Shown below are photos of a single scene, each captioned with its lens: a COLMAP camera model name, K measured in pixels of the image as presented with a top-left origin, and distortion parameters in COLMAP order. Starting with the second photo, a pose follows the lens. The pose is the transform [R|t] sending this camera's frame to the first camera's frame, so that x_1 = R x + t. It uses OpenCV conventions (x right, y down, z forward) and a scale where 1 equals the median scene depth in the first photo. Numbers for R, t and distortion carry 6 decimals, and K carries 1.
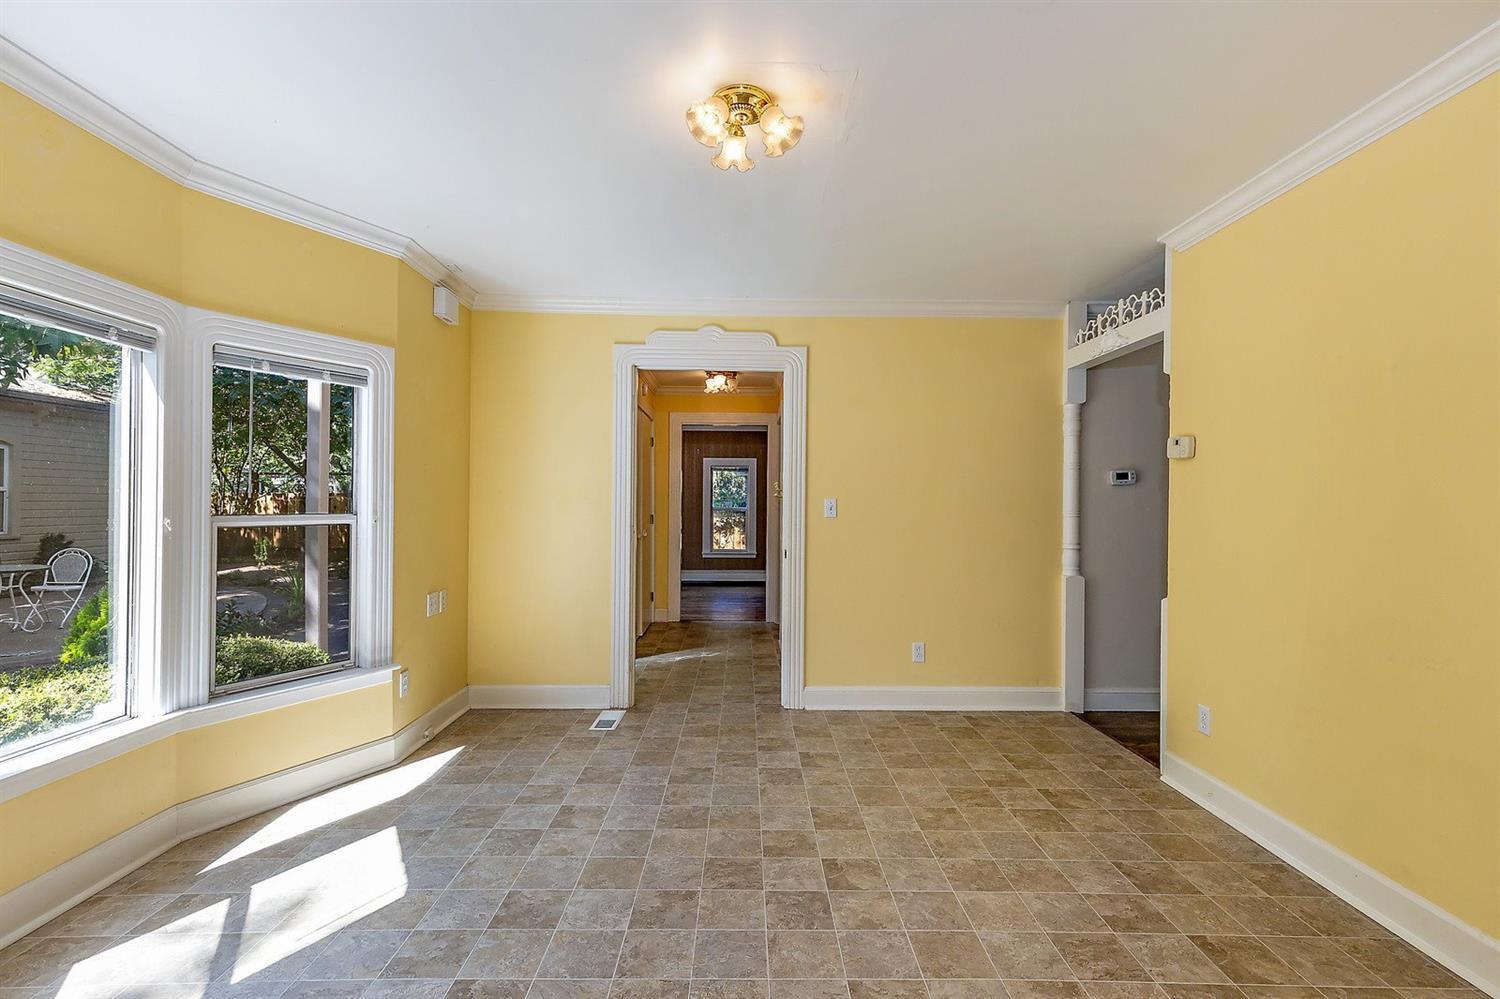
lens RADIAL K [[673.0, 0, 741.6], [0, 673.0, 499.4], [0, 0, 1]] dist [0.001291, 0.000016]
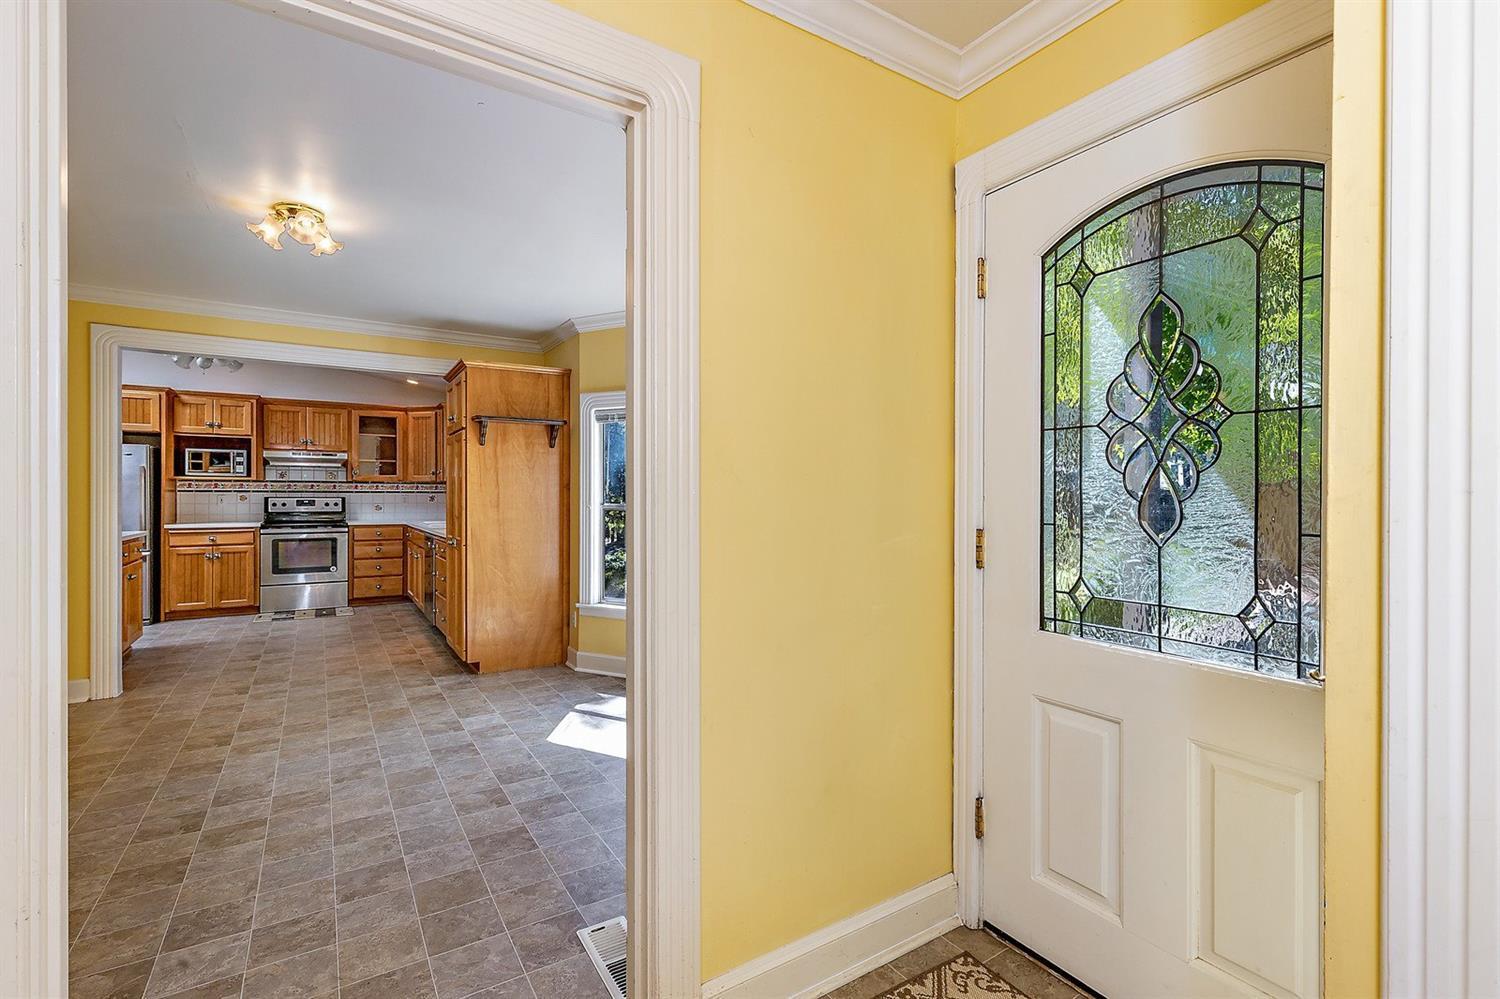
lens RADIAL K [[702.6, 0, 800.5], [0, 702.6, 499.0], [0, 0, 1]] dist [-0.014120, 0.000130]
pose [[-0.820385, -0.008617, -0.571746, -0.030433], [-0.007297, 0.999963, -0.004600, 0.009309], [0.571765, 0.000398, -0.820418, 2.638283]]
